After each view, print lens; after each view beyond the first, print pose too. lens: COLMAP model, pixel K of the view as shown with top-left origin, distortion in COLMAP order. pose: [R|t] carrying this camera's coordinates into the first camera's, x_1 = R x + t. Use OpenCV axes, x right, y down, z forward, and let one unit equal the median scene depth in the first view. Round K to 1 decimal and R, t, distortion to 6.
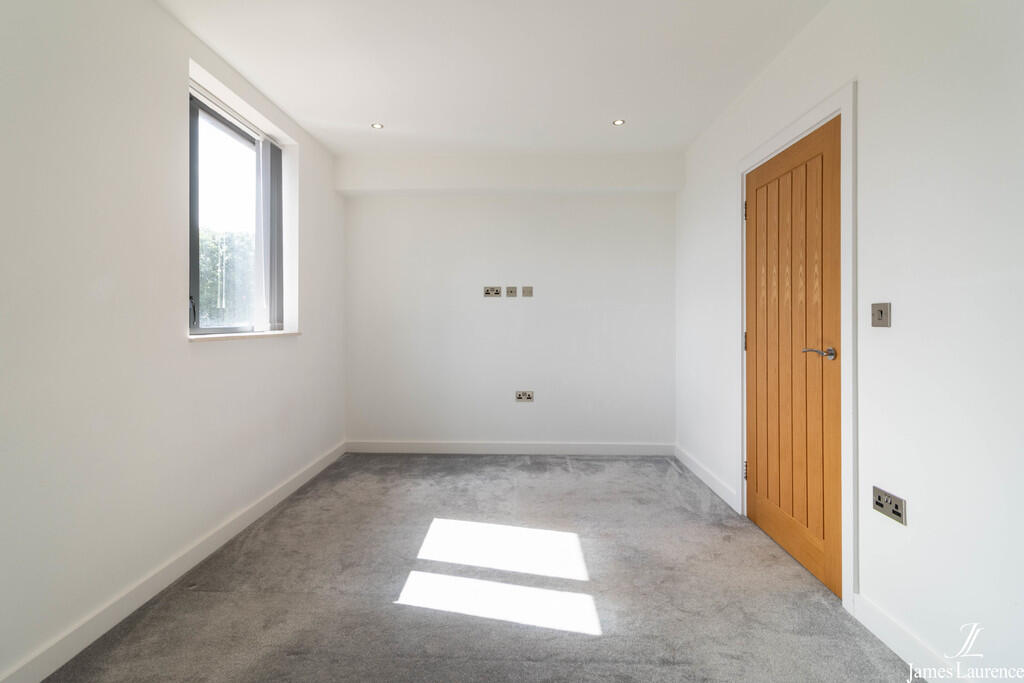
lens RADIAL K [[477.0, 0, 521.8], [0, 477.0, 318.5], [0, 0, 1]] dist [0.001104, 0.000693]
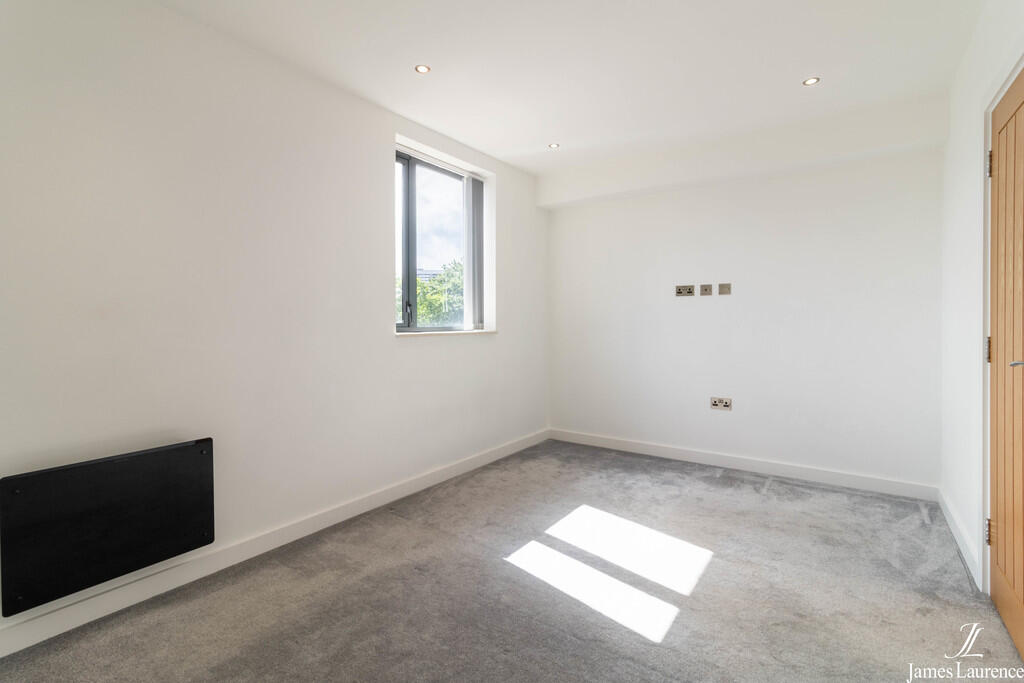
lens RADIAL K [[475.9, 0, 499.3], [0, 475.9, 323.9], [0, 0, 1]] dist [0.000648, 0.000362]
pose [[0.831439, 0.000772, -0.555616, 0.241532], [0.005000, 0.999948, 0.008871, -0.000068], [0.555594, -0.010154, 0.831392, 0.009311]]
